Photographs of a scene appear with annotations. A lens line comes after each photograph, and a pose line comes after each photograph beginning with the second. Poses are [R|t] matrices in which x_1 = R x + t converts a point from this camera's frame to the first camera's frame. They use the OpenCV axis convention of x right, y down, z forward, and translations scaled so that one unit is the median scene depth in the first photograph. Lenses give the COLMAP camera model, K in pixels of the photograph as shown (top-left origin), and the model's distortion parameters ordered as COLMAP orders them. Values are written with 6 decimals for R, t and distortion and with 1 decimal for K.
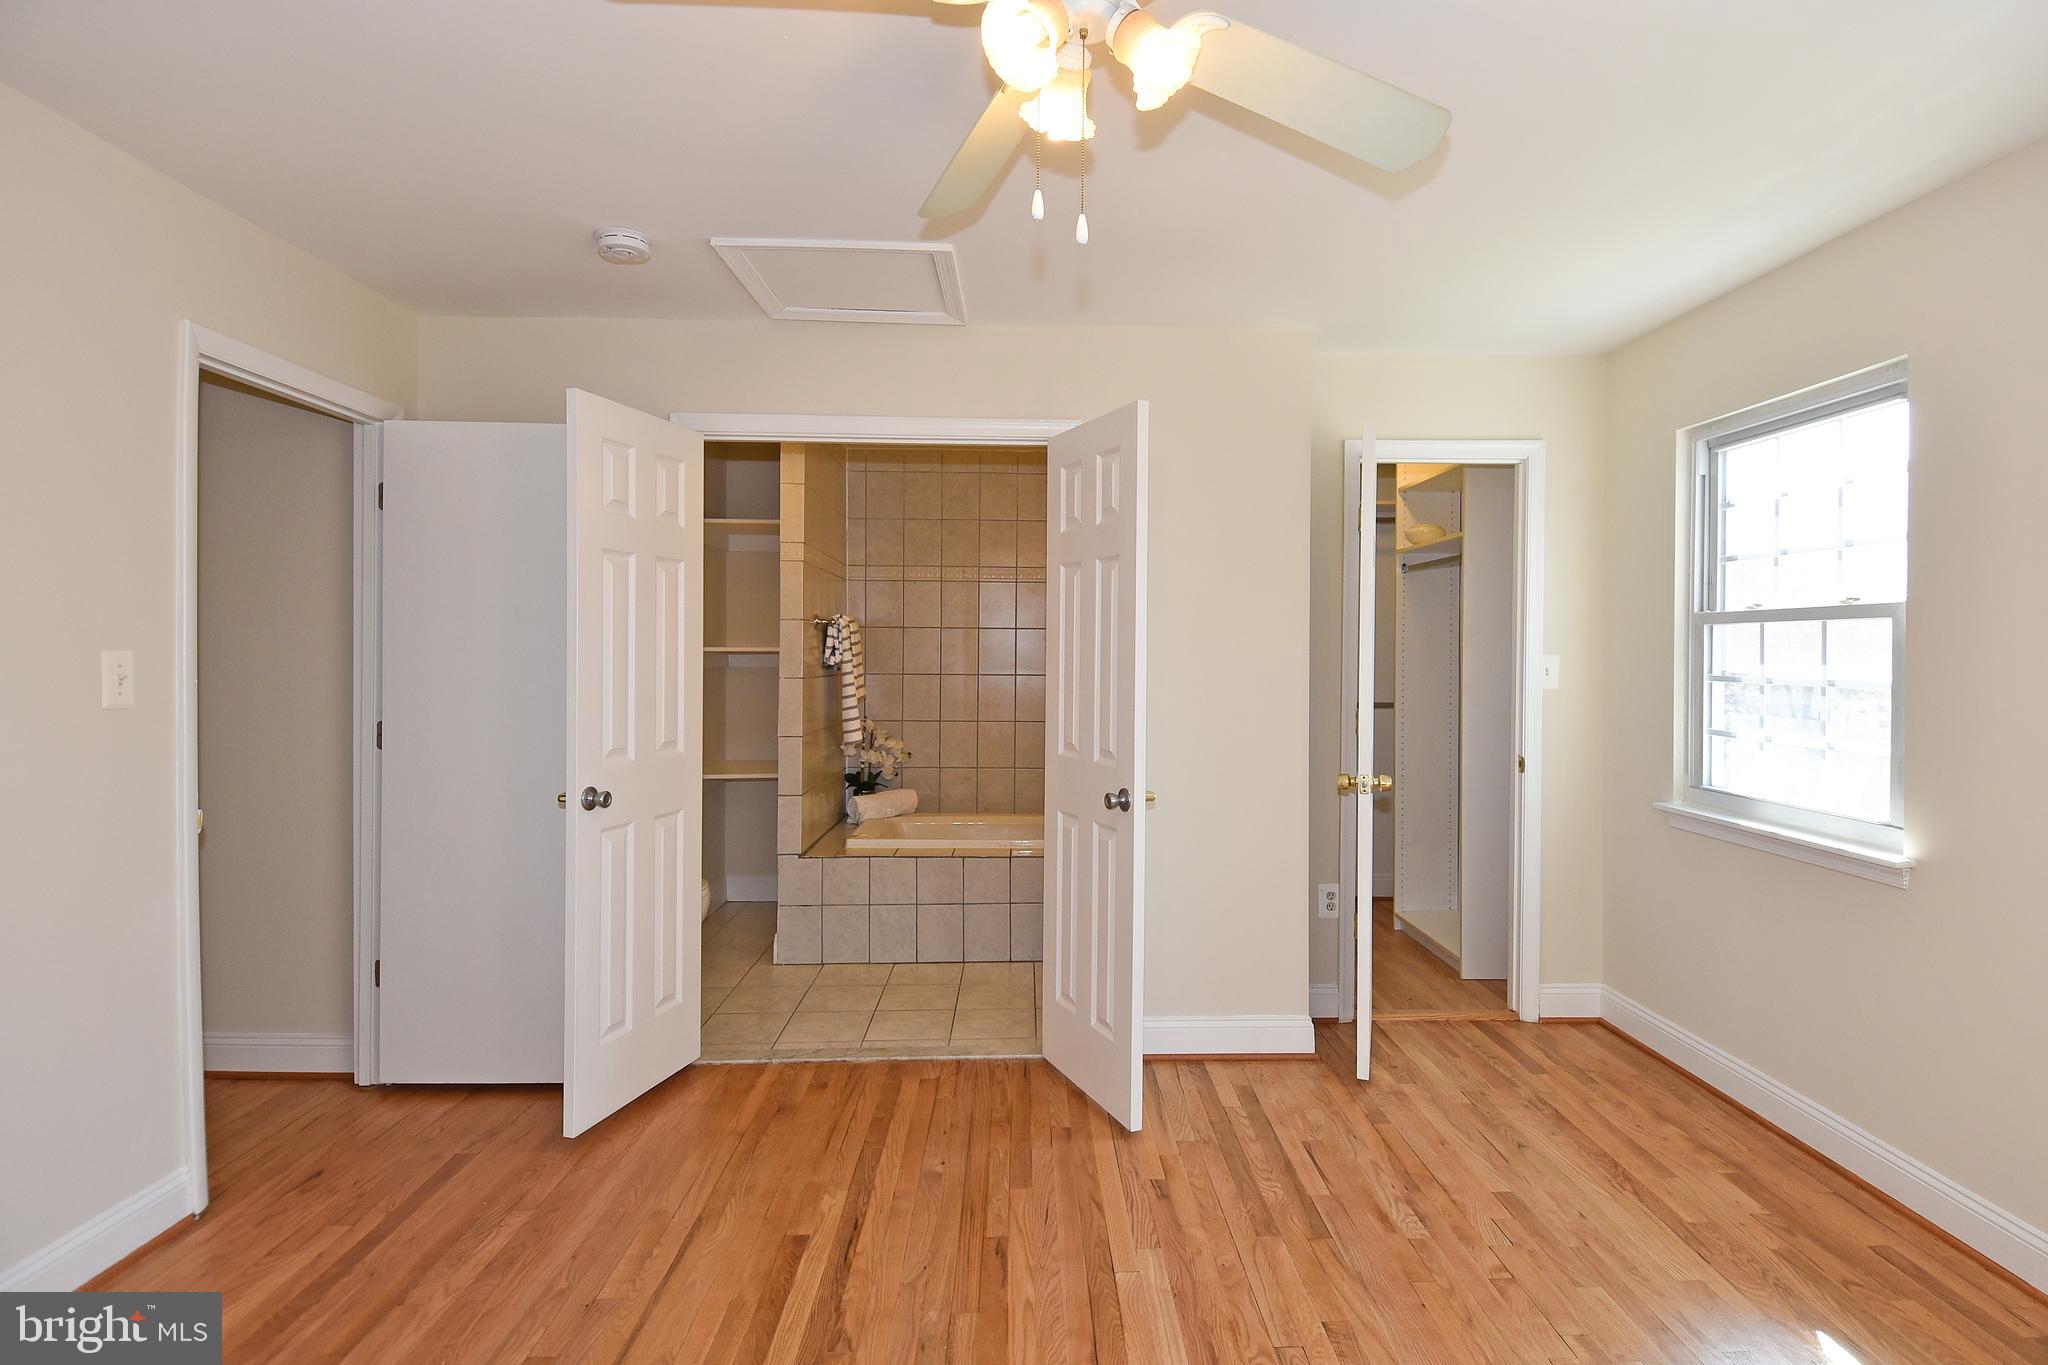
lens RADIAL K [[1067.7, 0, 1041.7], [0, 1067.7, 653.6], [0, 0, 1]] dist [0.026763, -0.029115]
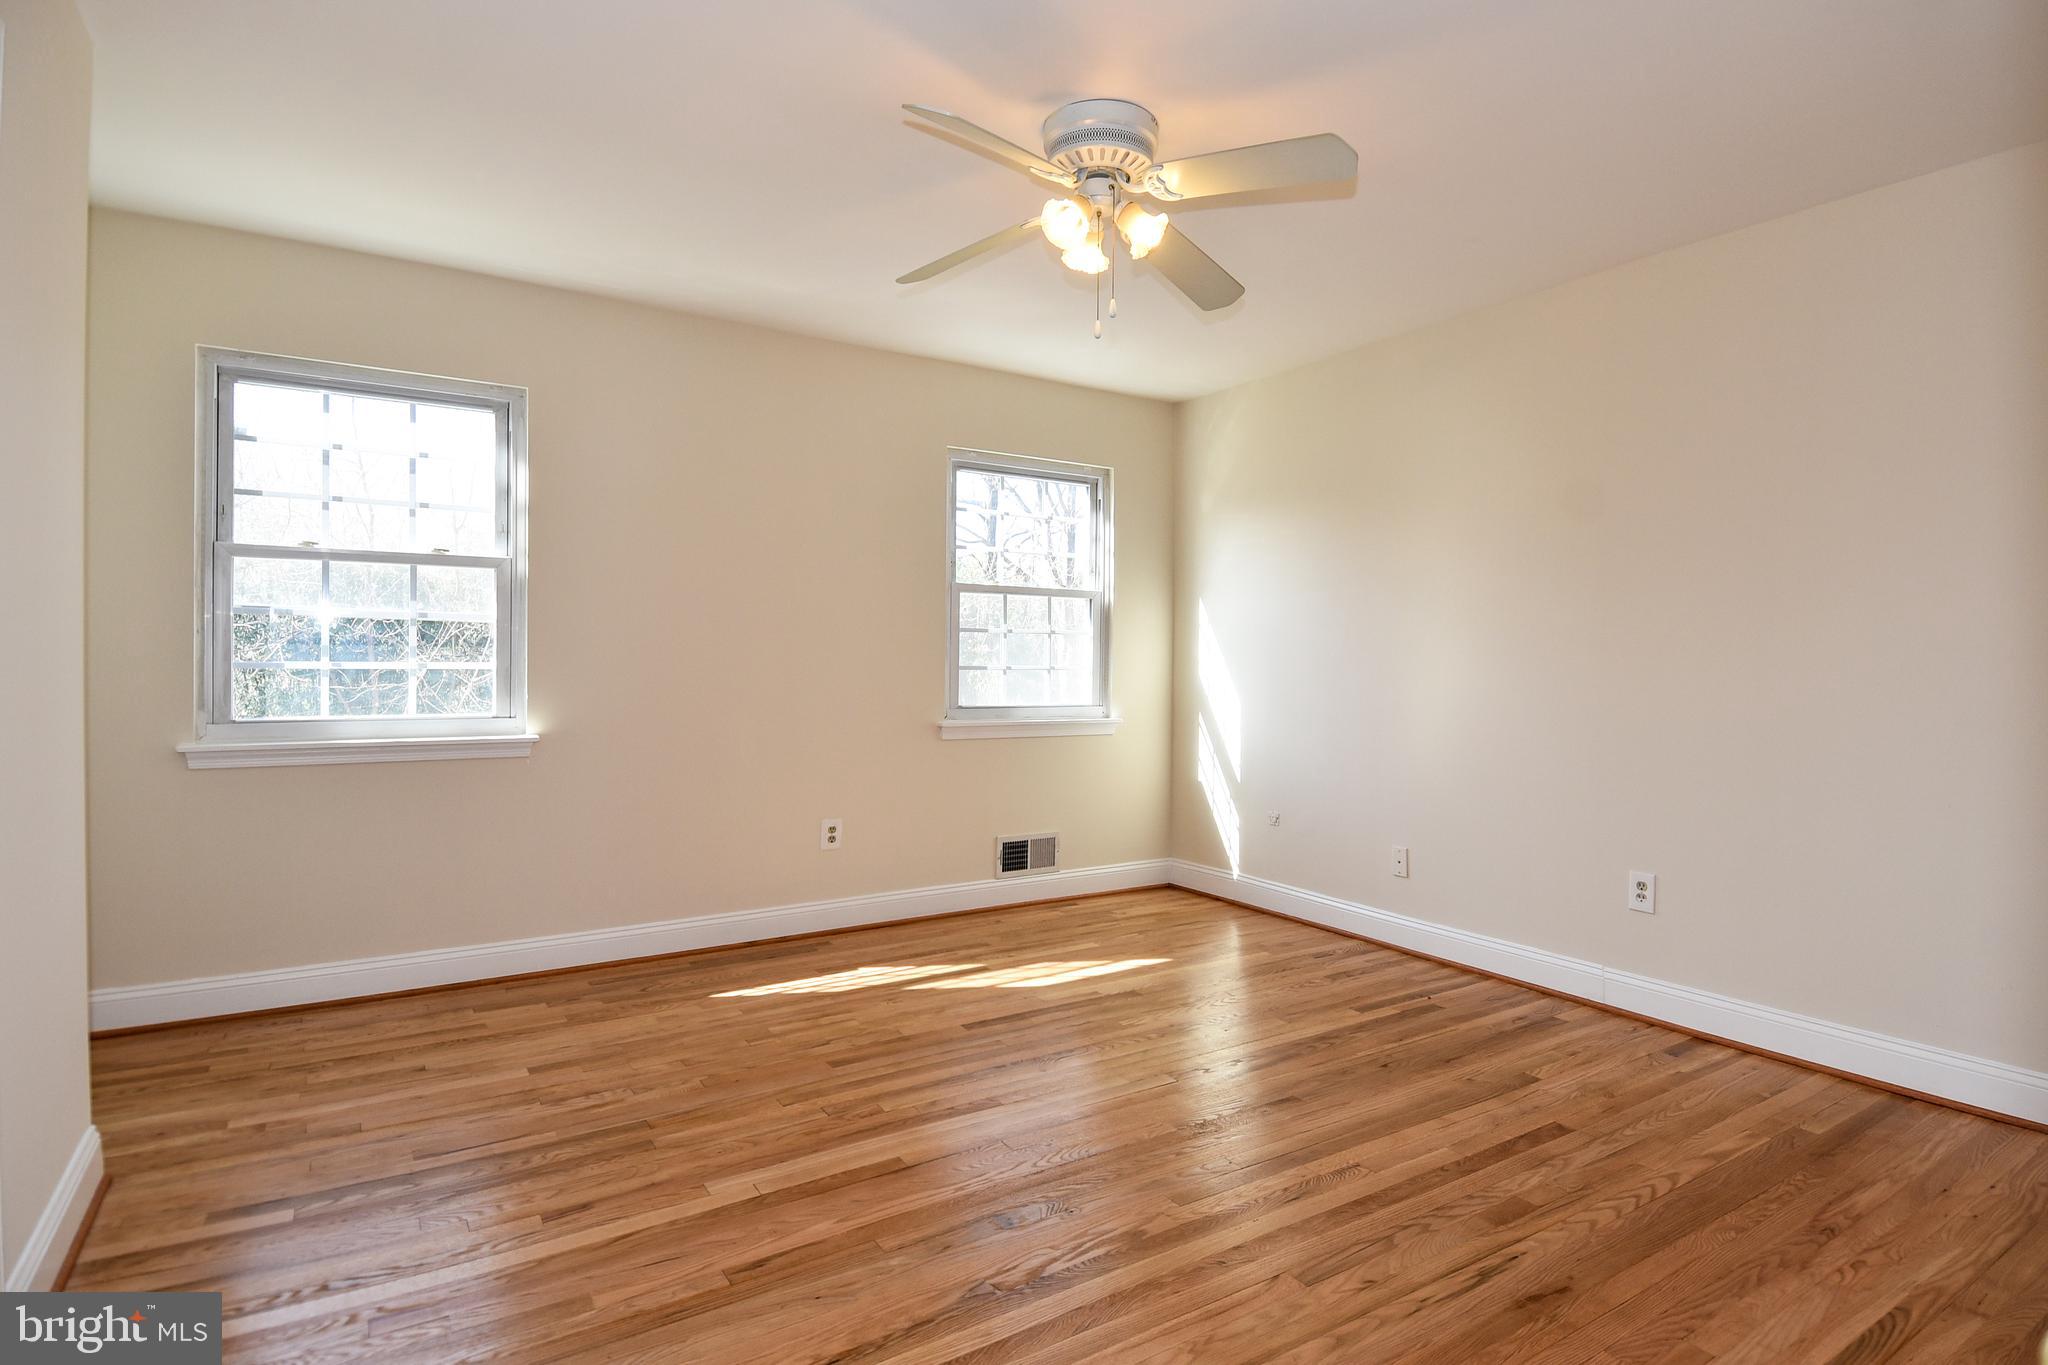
lens RADIAL K [[1067.7, 0, 1070.0], [0, 1067.7, 662.4], [0, 0, 1]] dist [0.026763, -0.029115]
pose [[-0.539322, -0.011737, 0.842018, -0.720547], [-0.009524, 0.999924, 0.007837, 0.065199], [-0.842046, -0.003793, -0.539393, 1.035169]]
